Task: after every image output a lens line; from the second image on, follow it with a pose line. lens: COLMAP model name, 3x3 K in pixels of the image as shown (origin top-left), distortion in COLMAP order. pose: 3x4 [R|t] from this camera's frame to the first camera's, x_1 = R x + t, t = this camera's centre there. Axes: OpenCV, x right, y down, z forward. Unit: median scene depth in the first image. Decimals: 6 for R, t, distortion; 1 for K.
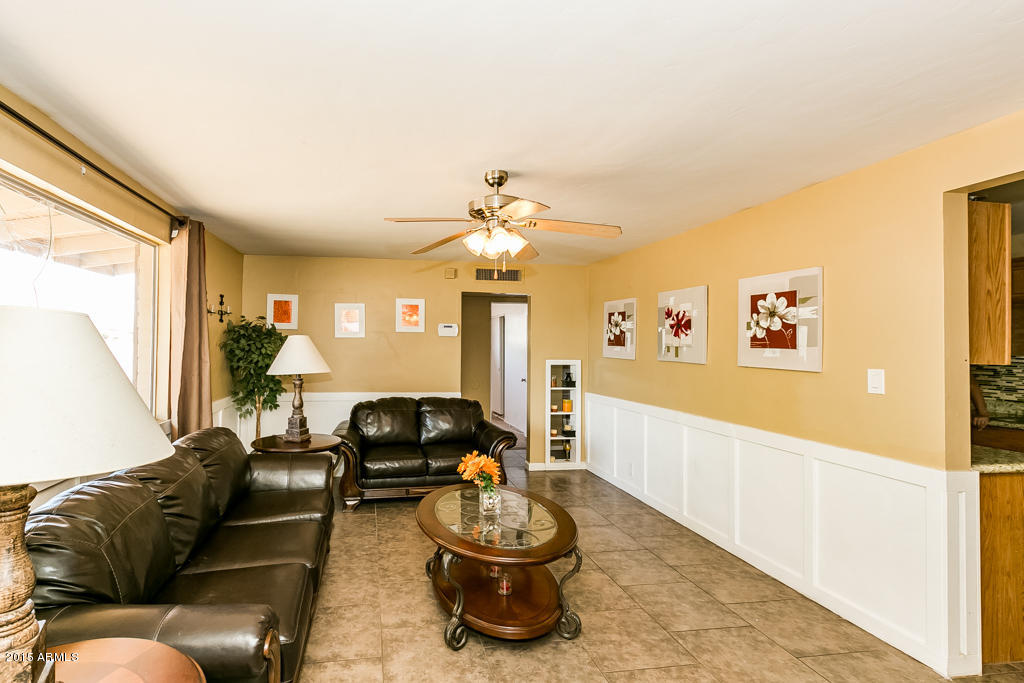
lens RADIAL K [[486.2, 0, 462.9], [0, 486.2, 342.8], [0, 0, 1]] dist [-0.000660, 0.000016]
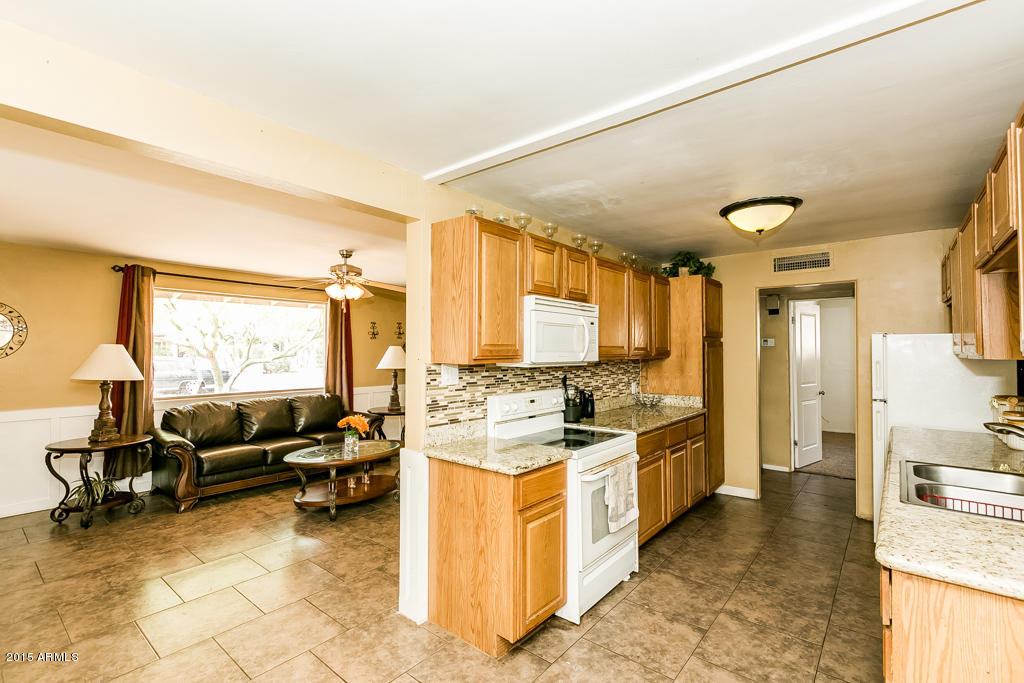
lens RADIAL K [[475.0, 0, 512.0], [0, 475.0, 341.5], [0, 0, 1]] dist [-0.006080, 0.000049]
pose [[0.649895, -0.024542, -0.759627, 0.974295], [0.011139, 0.999679, -0.022768, 0.007944], [0.759942, 0.006335, 0.649960, 0.200684]]
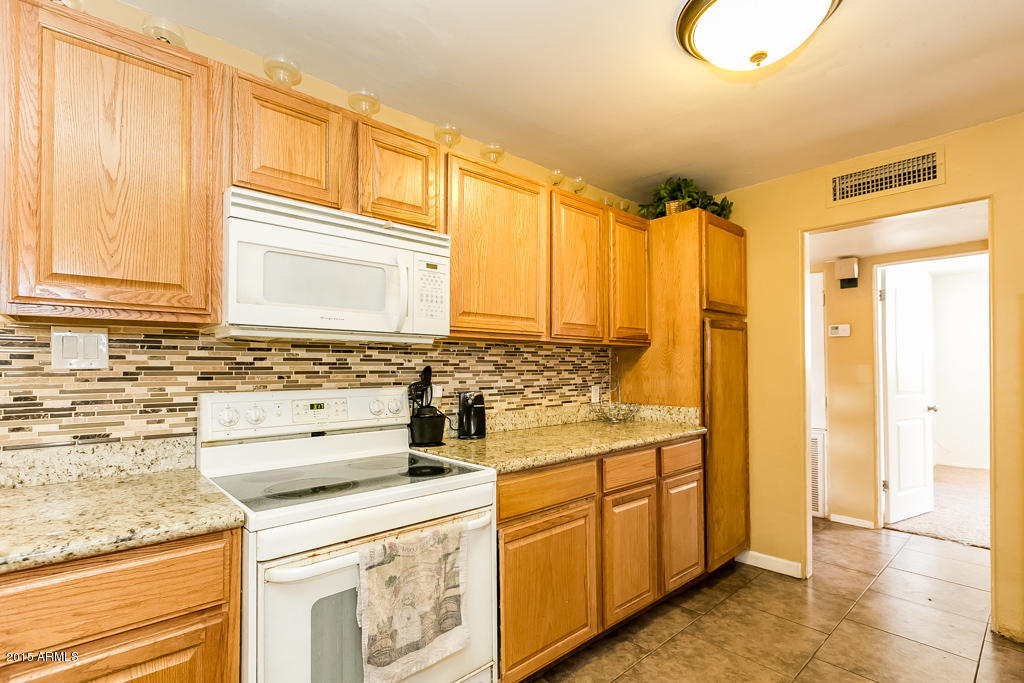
lens RADIAL K [[489.3, 0, 503.0], [0, 489.3, 360.4], [0, 0, 1]] dist [0.001196, 0.000309]
pose [[0.519407, -0.022561, -0.854229, 0.884061], [0.012046, 0.999745, -0.019080, 0.051475], [0.854442, -0.000380, 0.519547, 0.593600]]
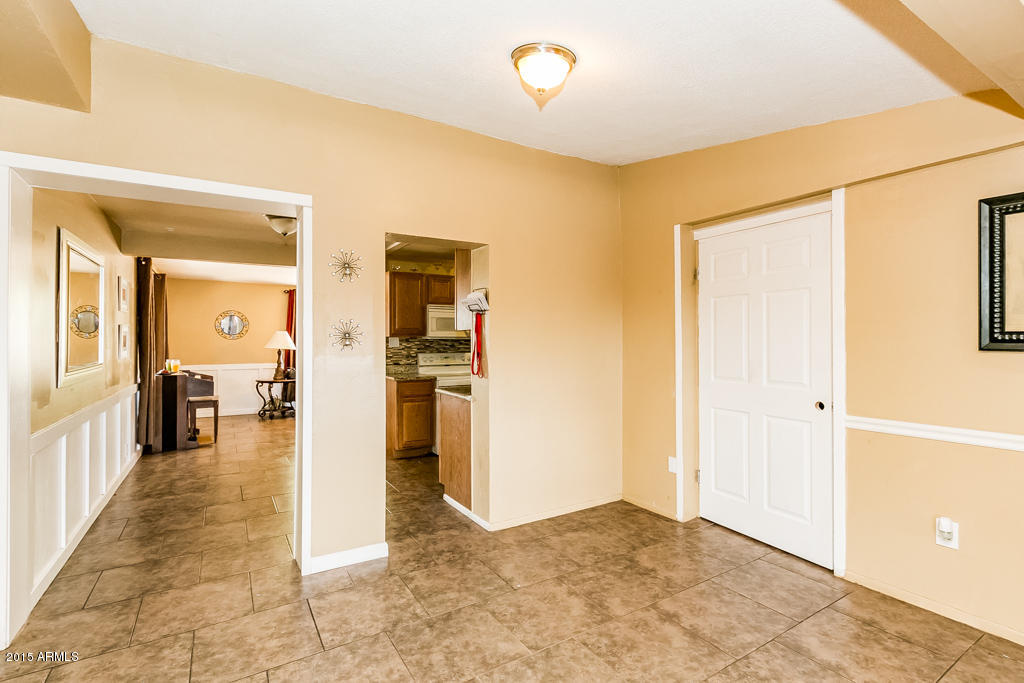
lens RADIAL K [[485.7, 0, 512.0], [0, 485.7, 341.5], [0, 0, 1]] dist [0.003538, 0.000291]
pose [[0.360123, -0.010182, -0.932849, 1.804727], [0.009600, 0.999928, -0.007209, 0.045110], [0.932855, -0.006359, 0.360195, 0.351301]]
